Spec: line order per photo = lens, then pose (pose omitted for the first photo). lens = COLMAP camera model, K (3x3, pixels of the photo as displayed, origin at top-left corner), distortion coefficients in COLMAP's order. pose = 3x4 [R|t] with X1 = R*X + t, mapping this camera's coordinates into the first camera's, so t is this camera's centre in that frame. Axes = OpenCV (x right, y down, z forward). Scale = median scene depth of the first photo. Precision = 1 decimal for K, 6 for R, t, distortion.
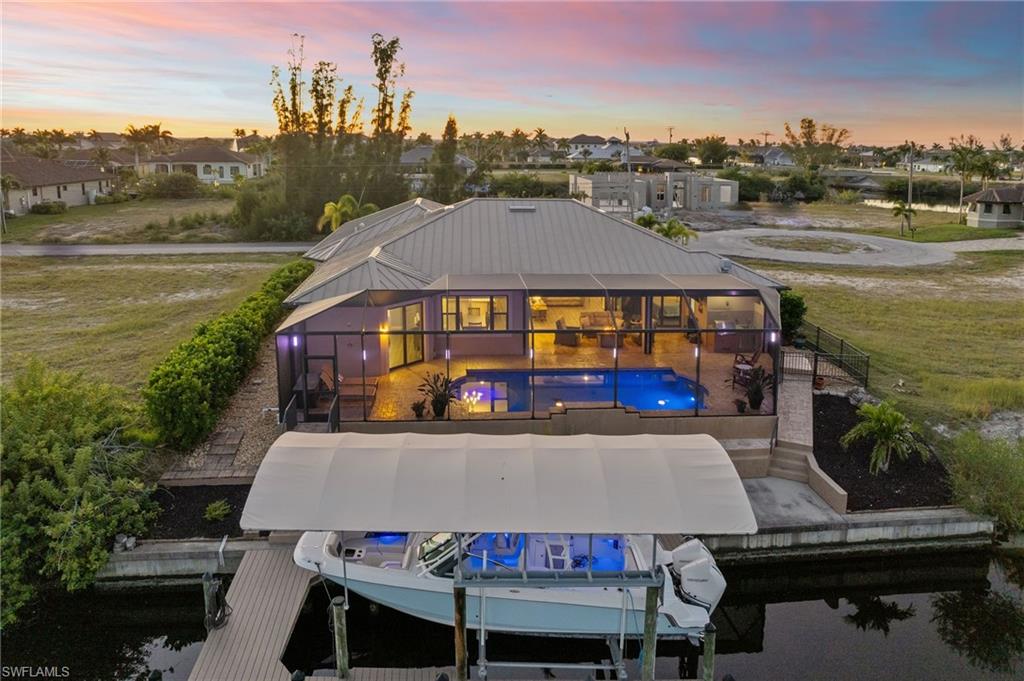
lens RADIAL K [[671.1, 0, 512.0], [0, 671.1, 340.5], [0, 0, 1]] dist [-0.079267, 0.076697]
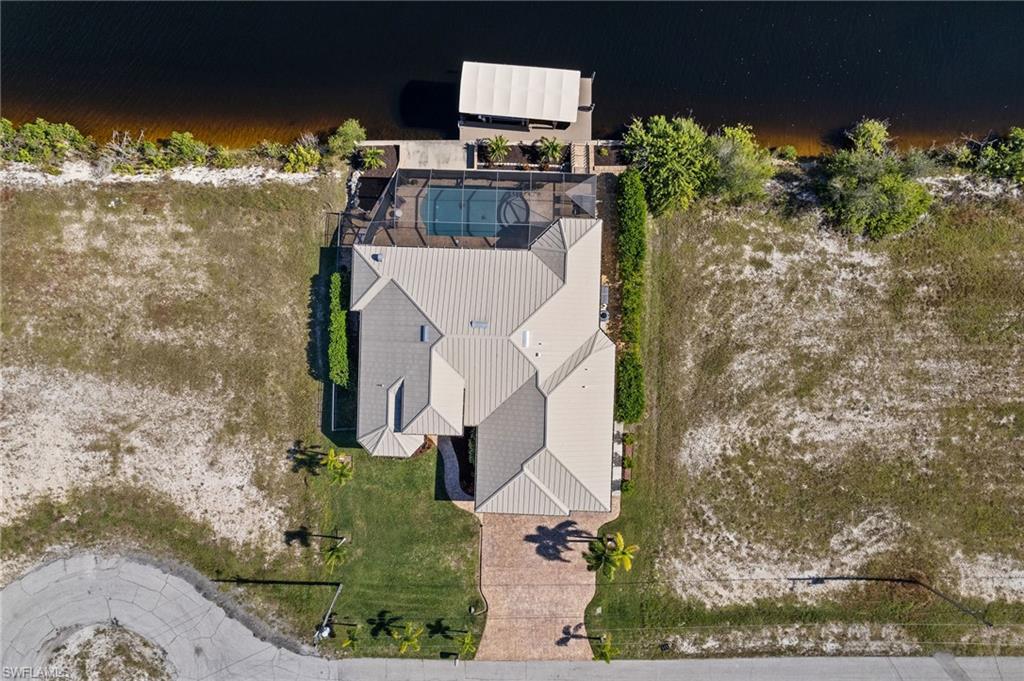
lens RADIAL K [[671.1, 0, 512.0], [0, 671.1, 340.5], [0, 0, 1]] dist [-0.079267, 0.076697]
pose [[-0.992675, -0.116659, -0.031408, -0.009022], [0.003522, -0.287807, 0.957682, -3.159793], [-0.120762, 0.950557, 0.286110, 0.999591]]
